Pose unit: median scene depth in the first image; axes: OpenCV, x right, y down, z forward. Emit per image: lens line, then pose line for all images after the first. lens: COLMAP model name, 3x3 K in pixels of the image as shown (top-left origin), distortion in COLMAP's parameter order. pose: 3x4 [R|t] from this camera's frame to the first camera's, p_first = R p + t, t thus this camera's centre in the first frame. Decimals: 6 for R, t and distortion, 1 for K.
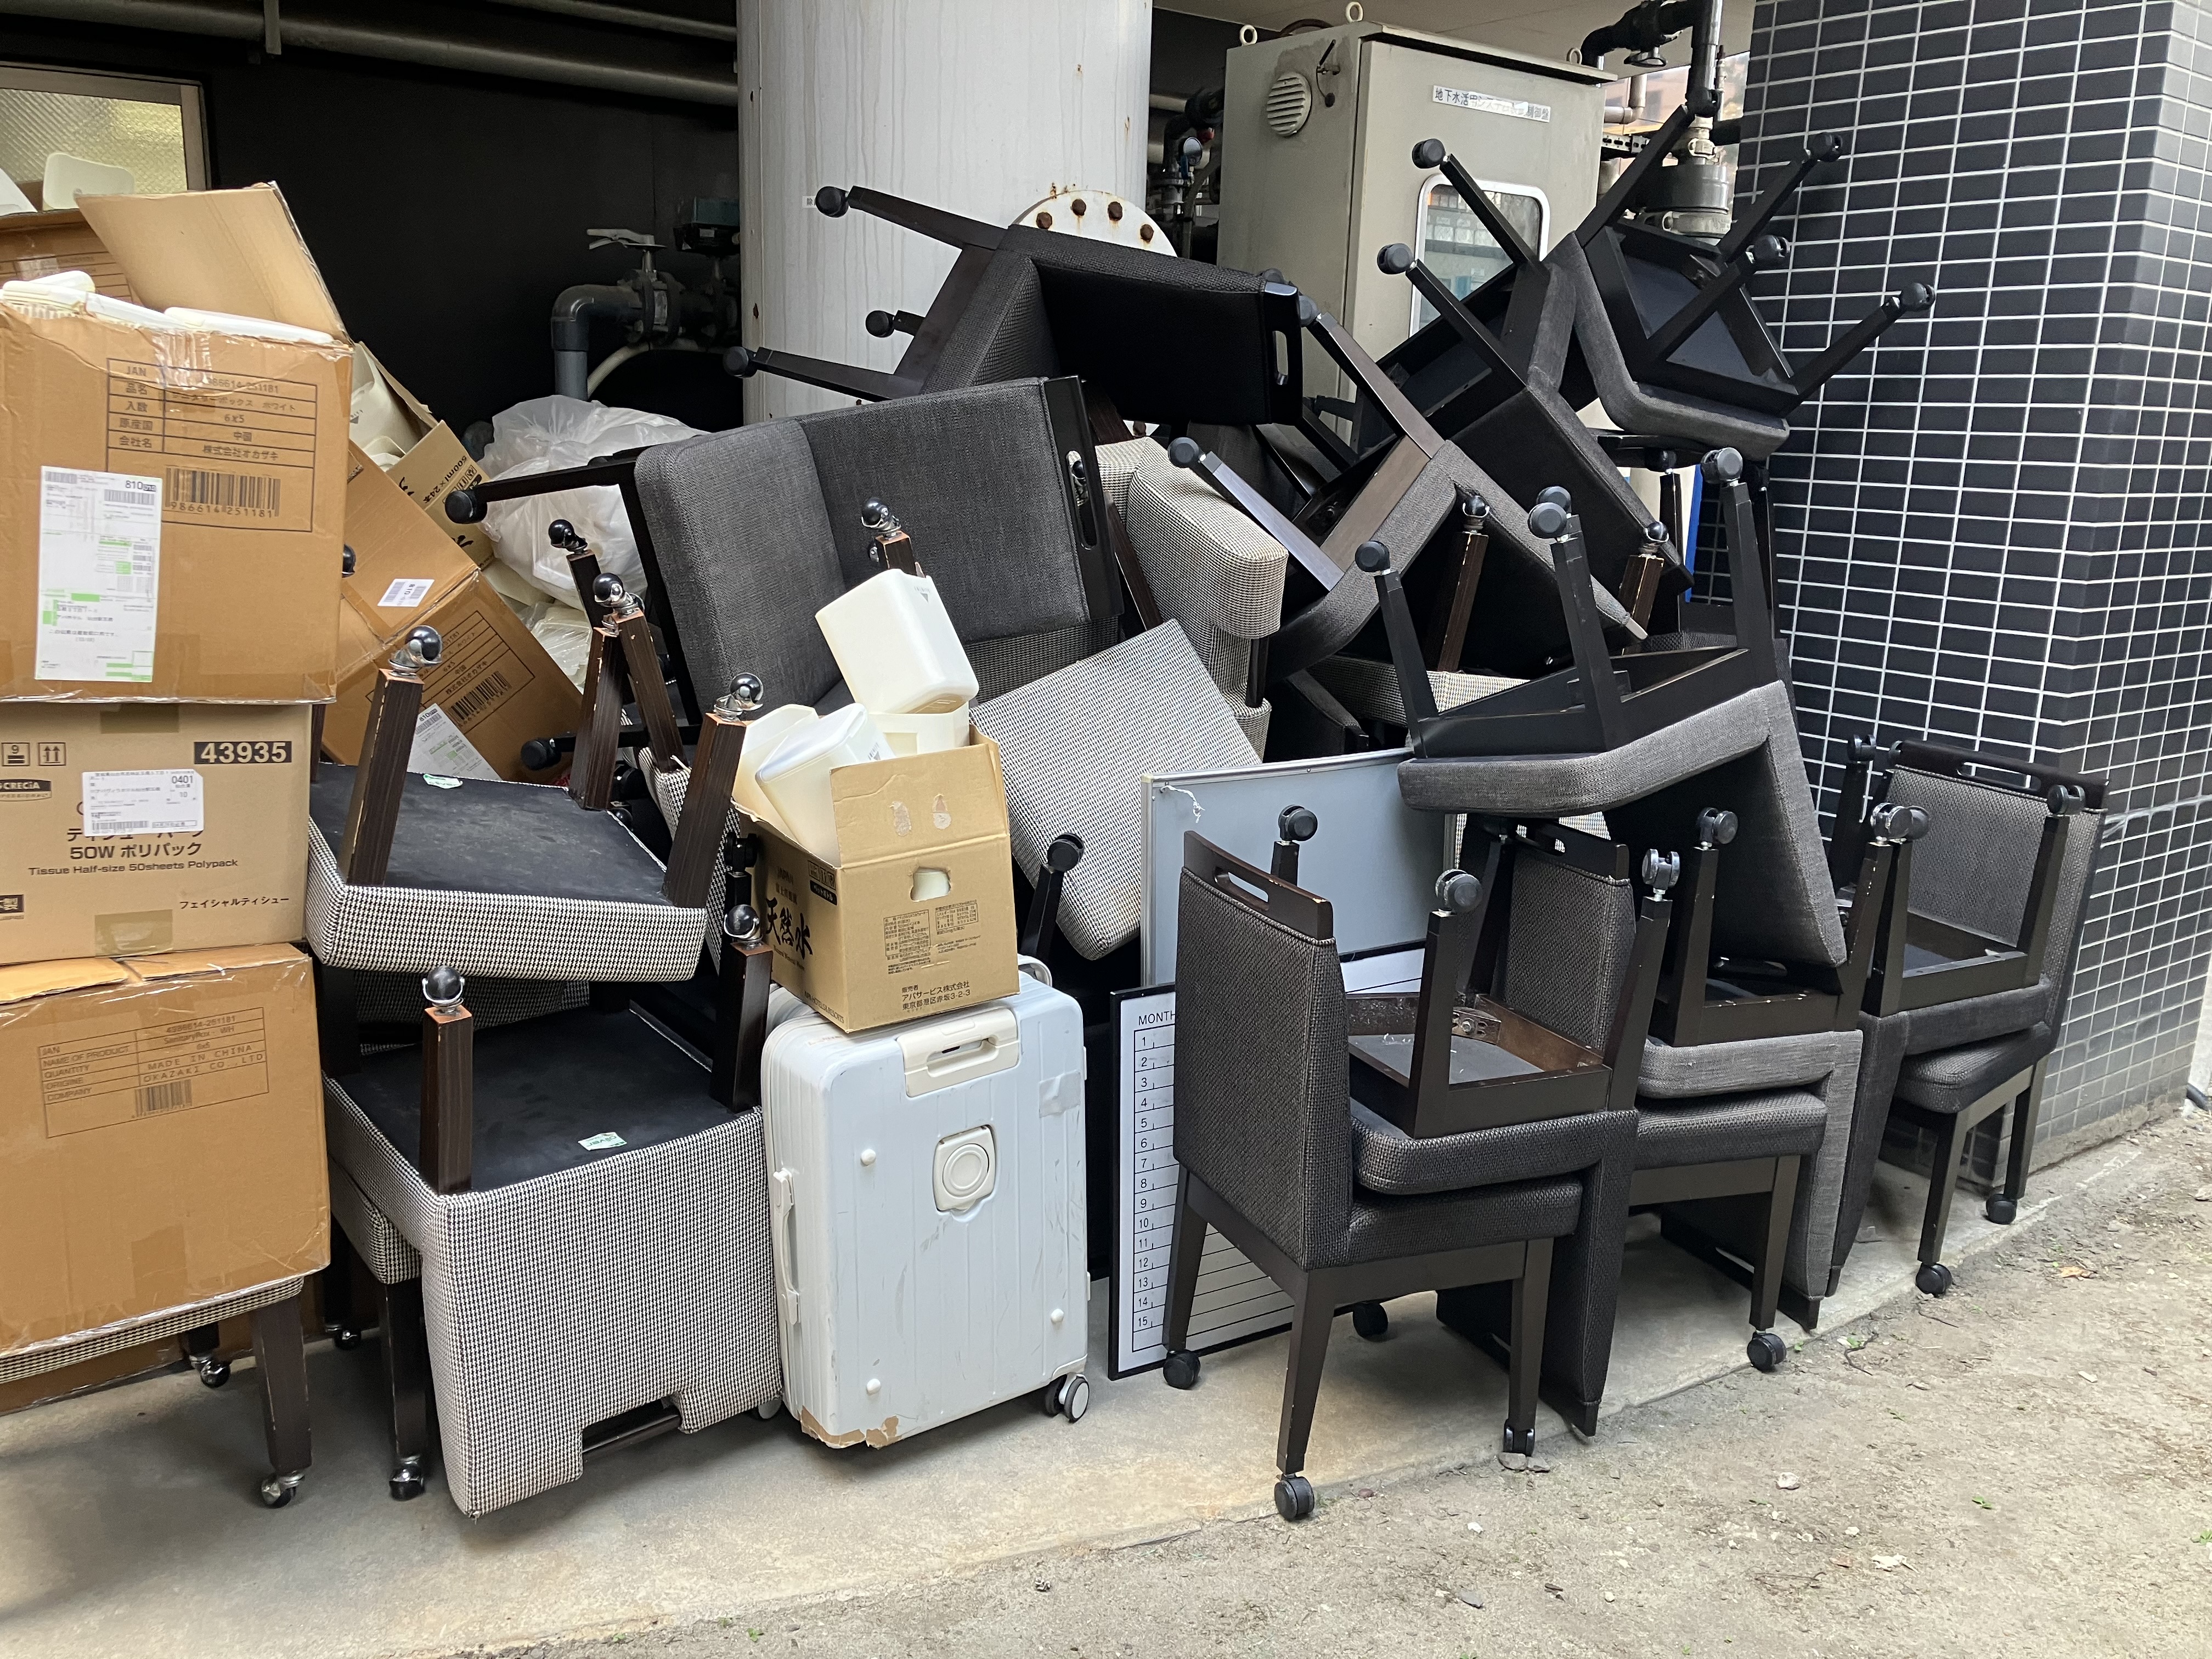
lens RADIAL K [[1812.0, 0, 1102.3], [0, 1812.0, 871.4], [0, 0, 1]] dist [0.002924, 0.004409]
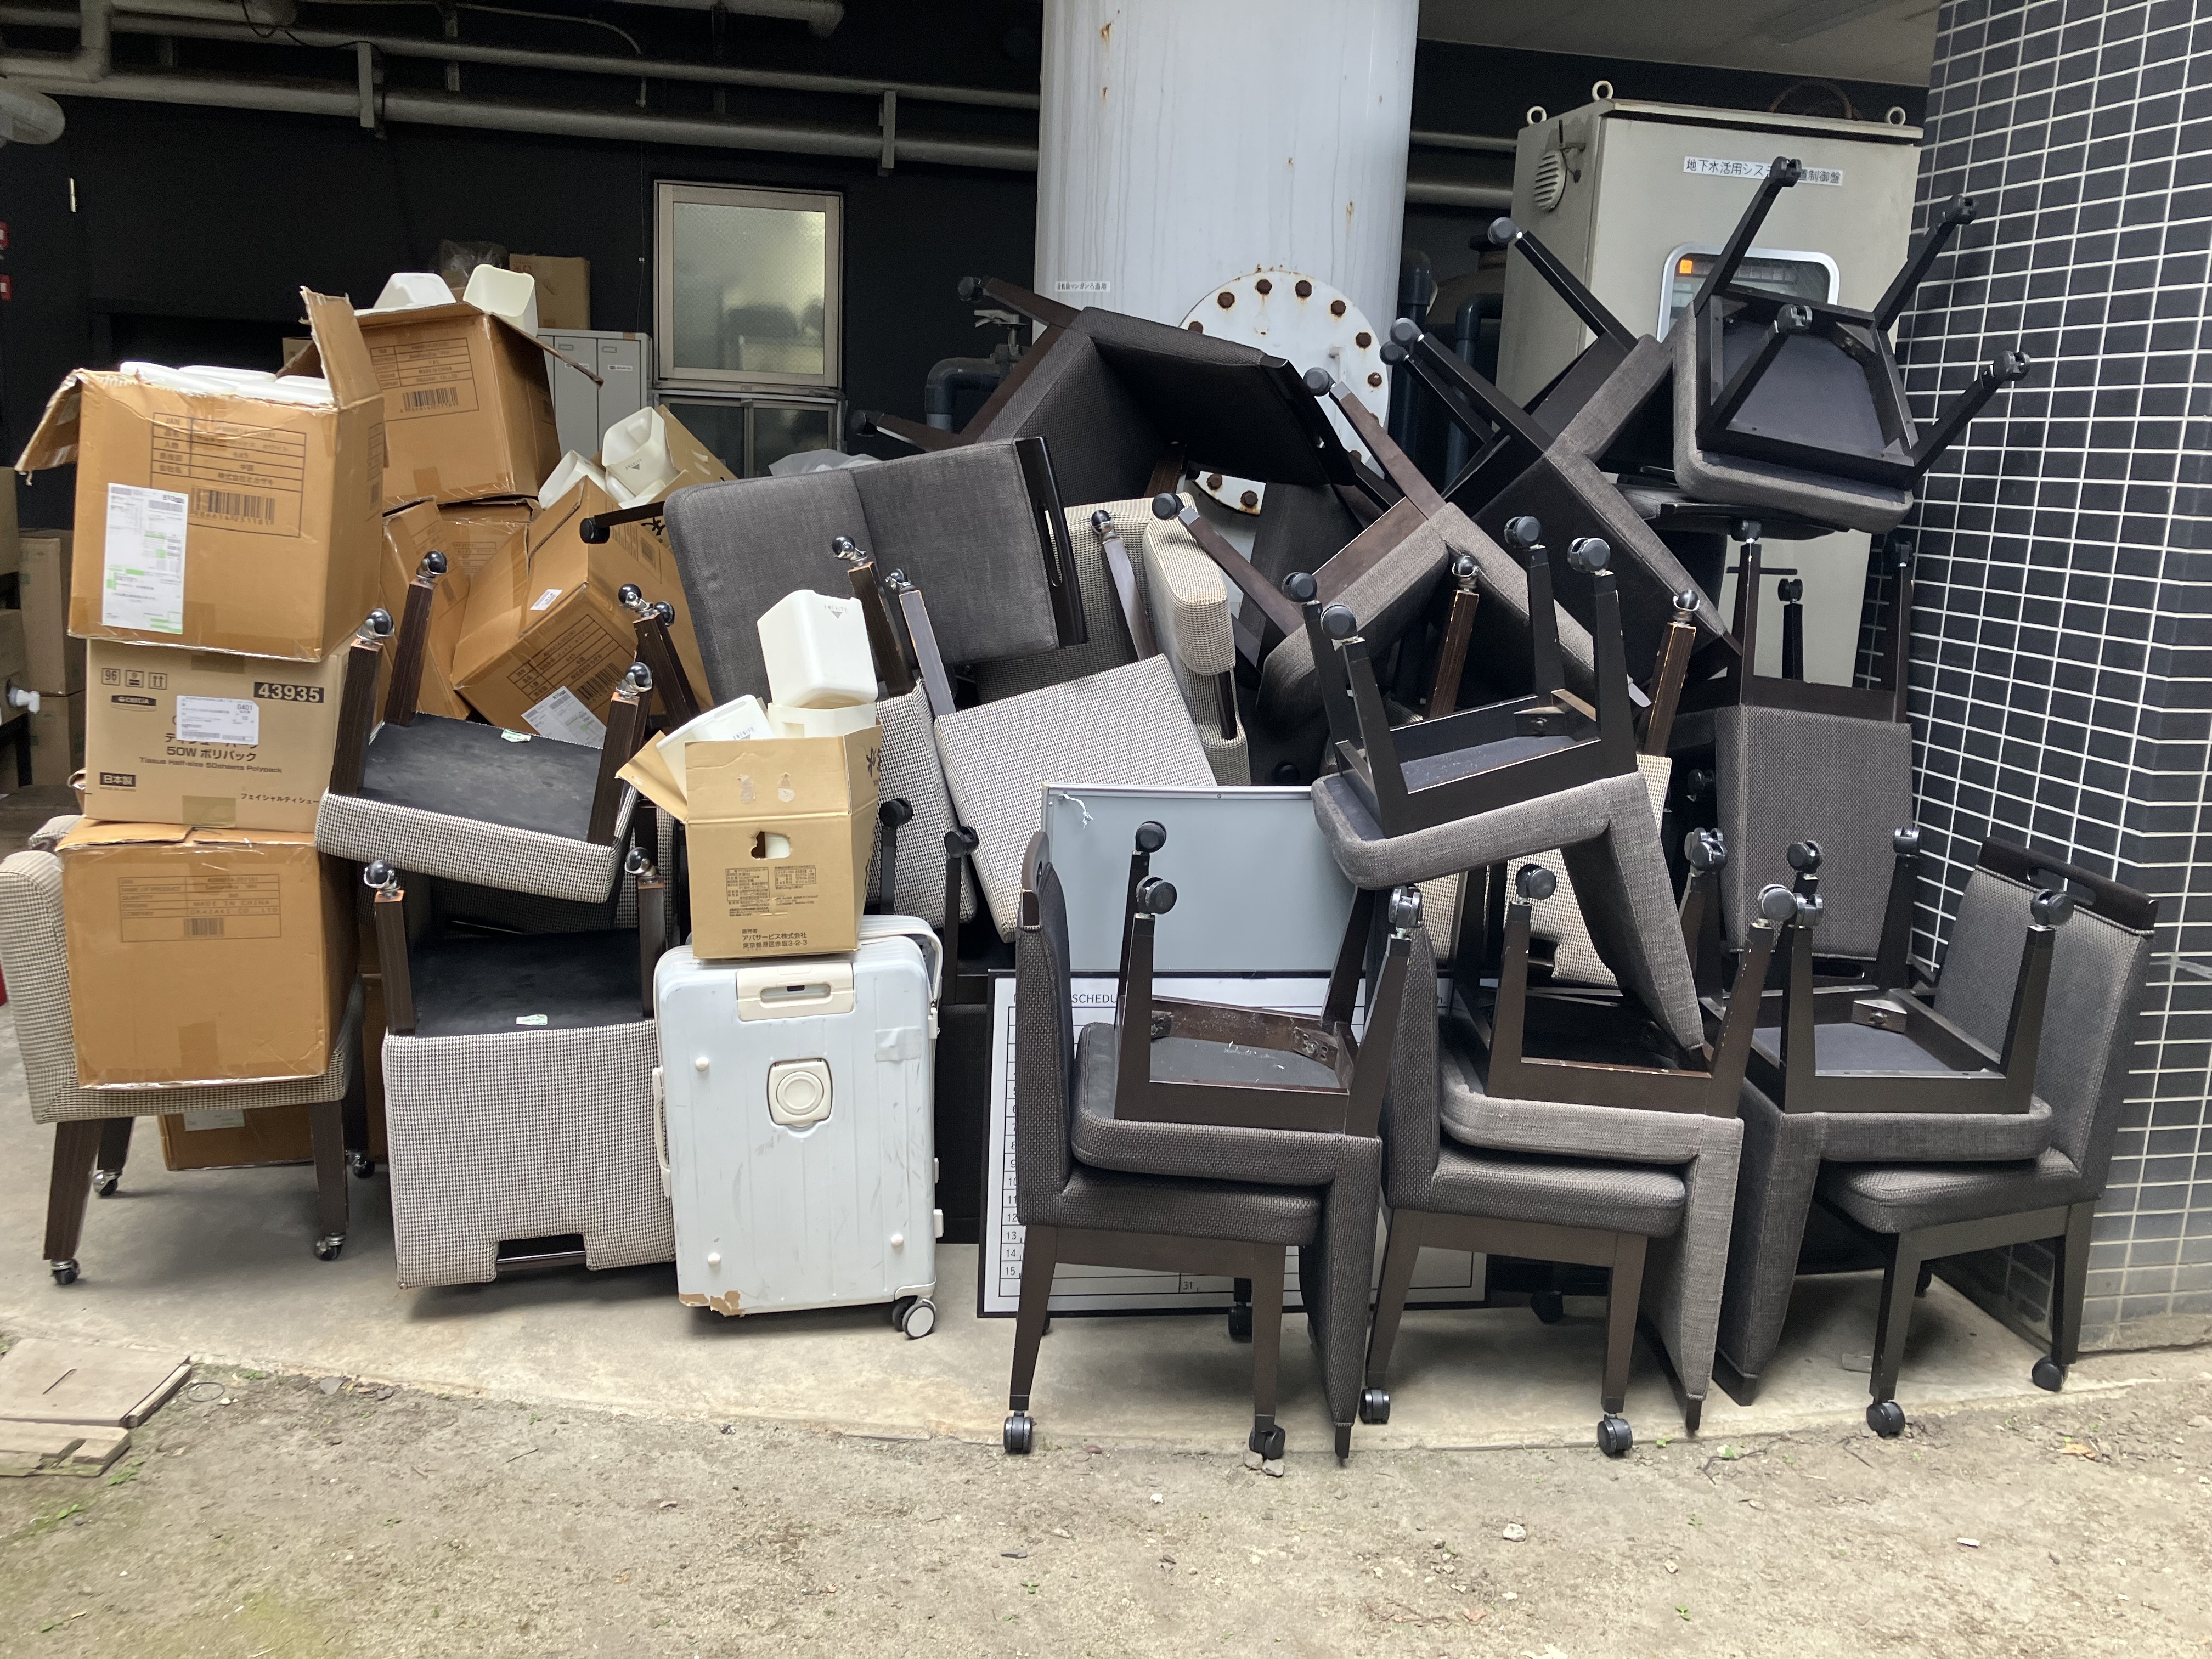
lens RADIAL K [[1814.4, 0, 1106.0], [0, 1814.4, 829.5], [0, 0, 1]] dist [-0.001011, -0.002256]
pose [[0.912119, 0.097953, -0.398049, 0.555924], [-0.119816, 0.992332, -0.030361, 0.005535], [0.392023, 0.075385, 0.916861, -0.024592]]
